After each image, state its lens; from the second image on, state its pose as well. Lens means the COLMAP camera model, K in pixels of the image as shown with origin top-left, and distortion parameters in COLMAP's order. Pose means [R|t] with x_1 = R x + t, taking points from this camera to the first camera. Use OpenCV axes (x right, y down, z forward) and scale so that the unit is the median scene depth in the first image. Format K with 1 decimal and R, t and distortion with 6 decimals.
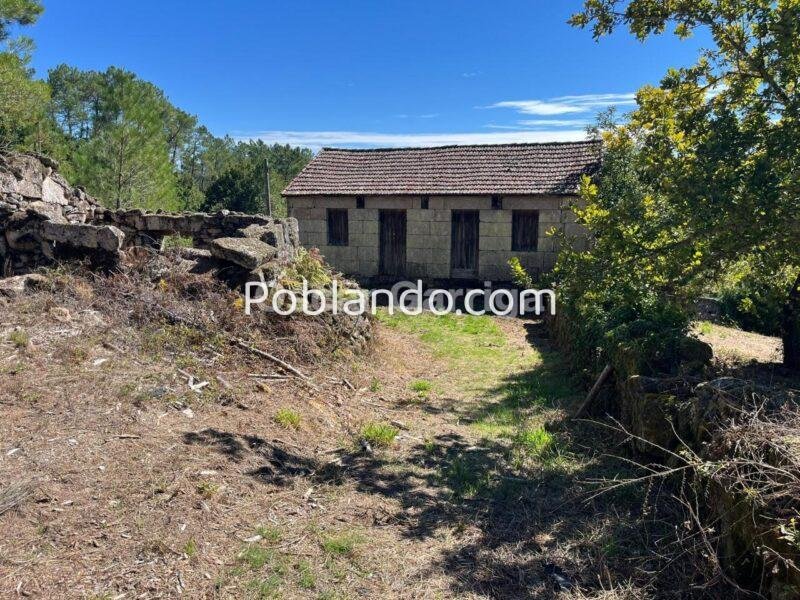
lens RADIAL K [[608.7, 0, 397.4], [0, 608.7, 305.5], [0, 0, 1]] dist [0.026241, -0.049562]
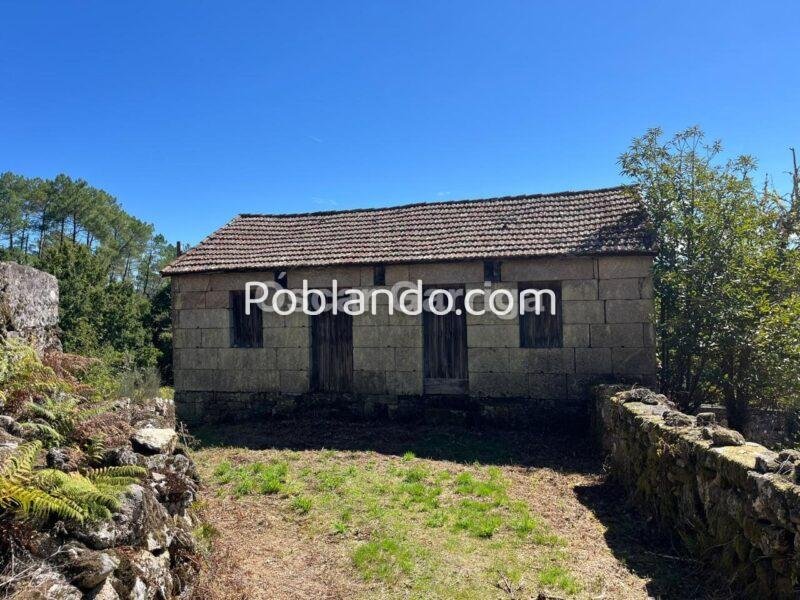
lens RADIAL K [[608.7, 0, 394.2], [0, 608.7, 299.1], [0, 0, 1]] dist [0.026241, -0.049562]
pose [[0.998900, -0.022198, 0.041311, 0.032573], [0.029594, 0.981708, -0.188081, -0.023708], [-0.036380, 0.189097, 0.981284, 0.365205]]
